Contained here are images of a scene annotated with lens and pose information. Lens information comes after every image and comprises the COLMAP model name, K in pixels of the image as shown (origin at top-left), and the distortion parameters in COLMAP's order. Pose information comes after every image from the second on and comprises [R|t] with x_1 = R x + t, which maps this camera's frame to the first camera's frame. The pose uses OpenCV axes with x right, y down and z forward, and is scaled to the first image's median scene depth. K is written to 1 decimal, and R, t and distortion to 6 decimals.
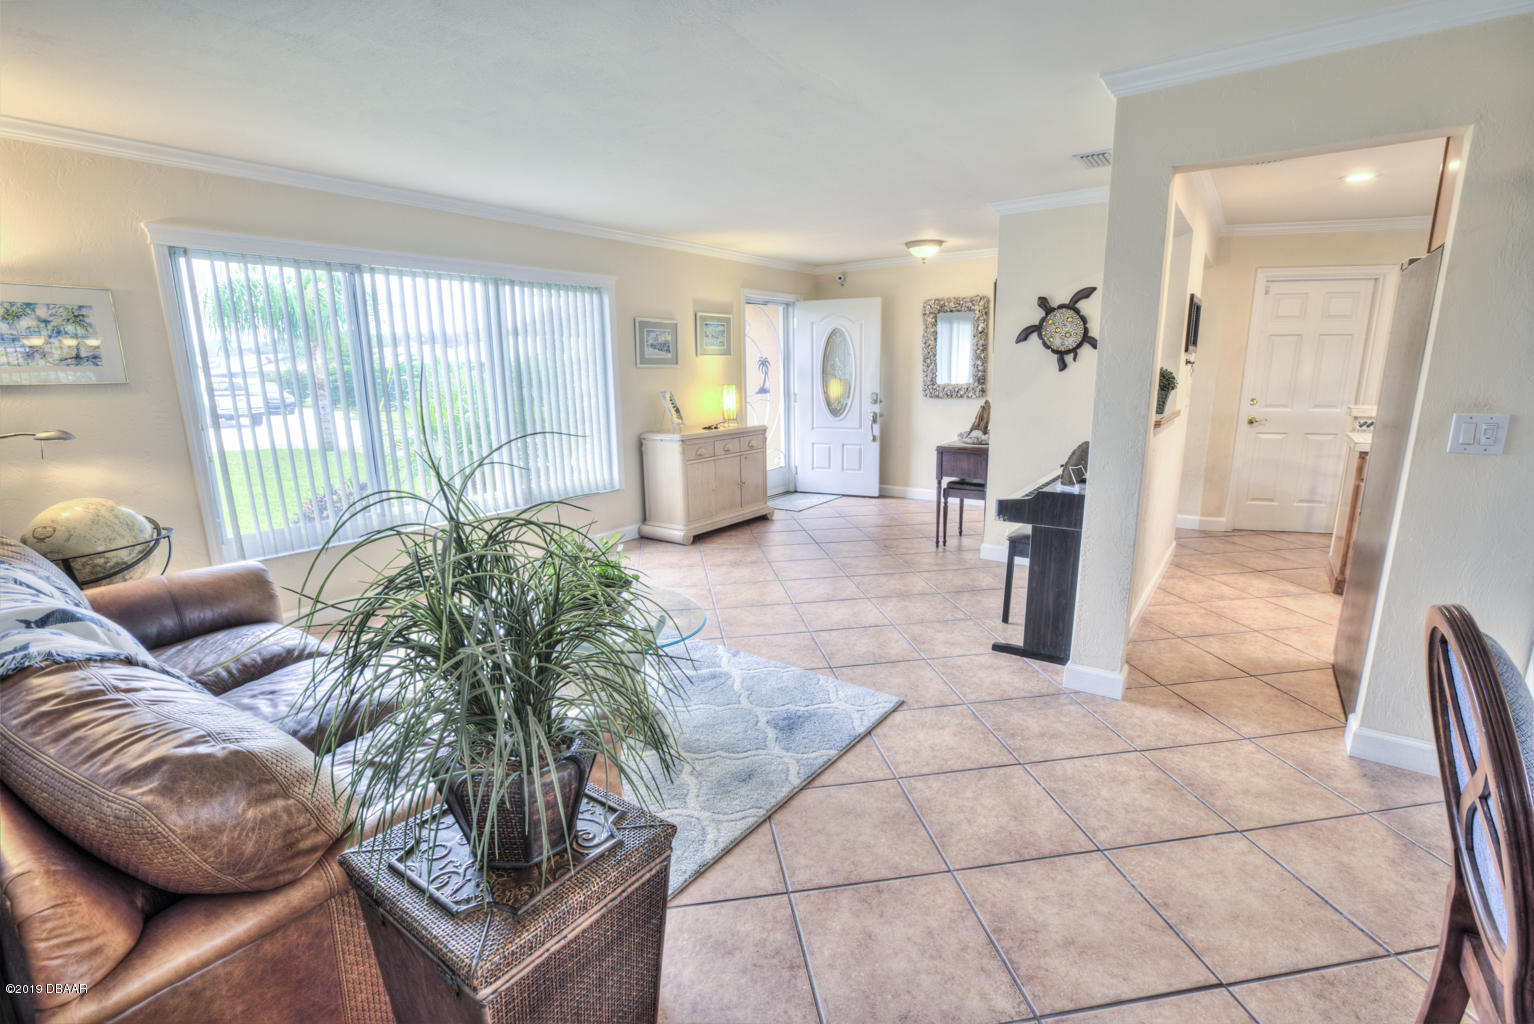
lens RADIAL K [[703.8, 0, 768.5], [0, 703.8, 520.4], [0, 0, 1]] dist [-0.020416, 0.010484]
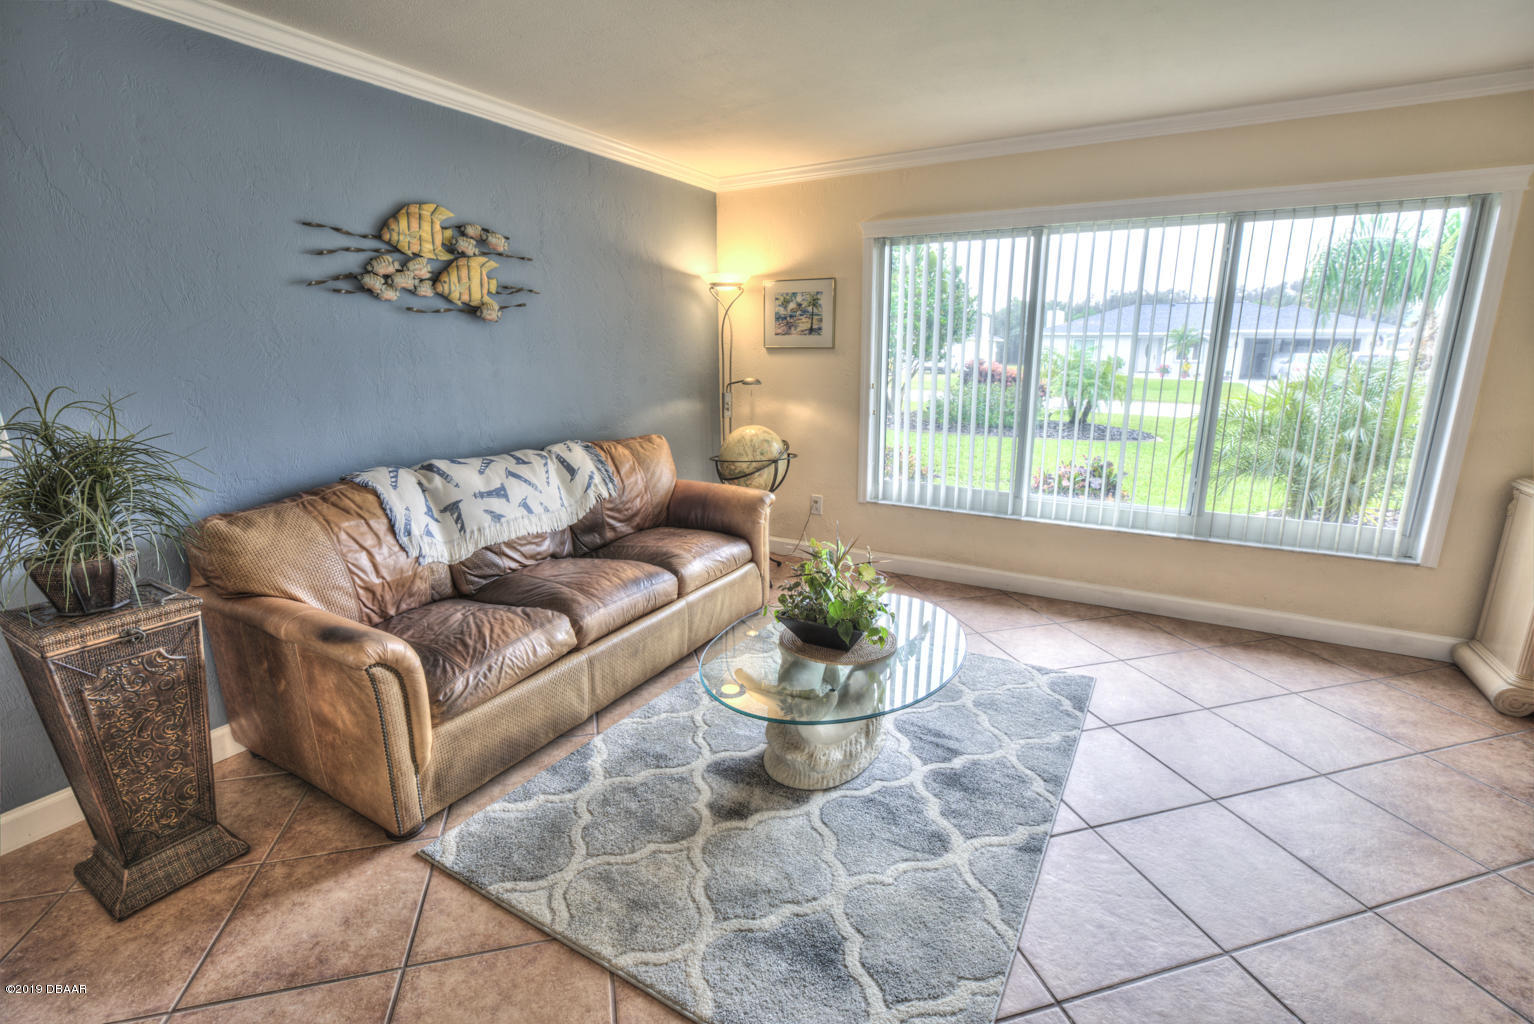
lens RADIAL K [[703.8, 0, 764.9], [0, 703.8, 517.8], [0, 0, 1]] dist [-0.020416, 0.010484]
pose [[0.102452, 0.262698, -0.959423, 0.595296], [-0.213271, 0.947871, 0.236760, -0.233689], [0.971606, 0.180360, 0.153137, 0.940230]]
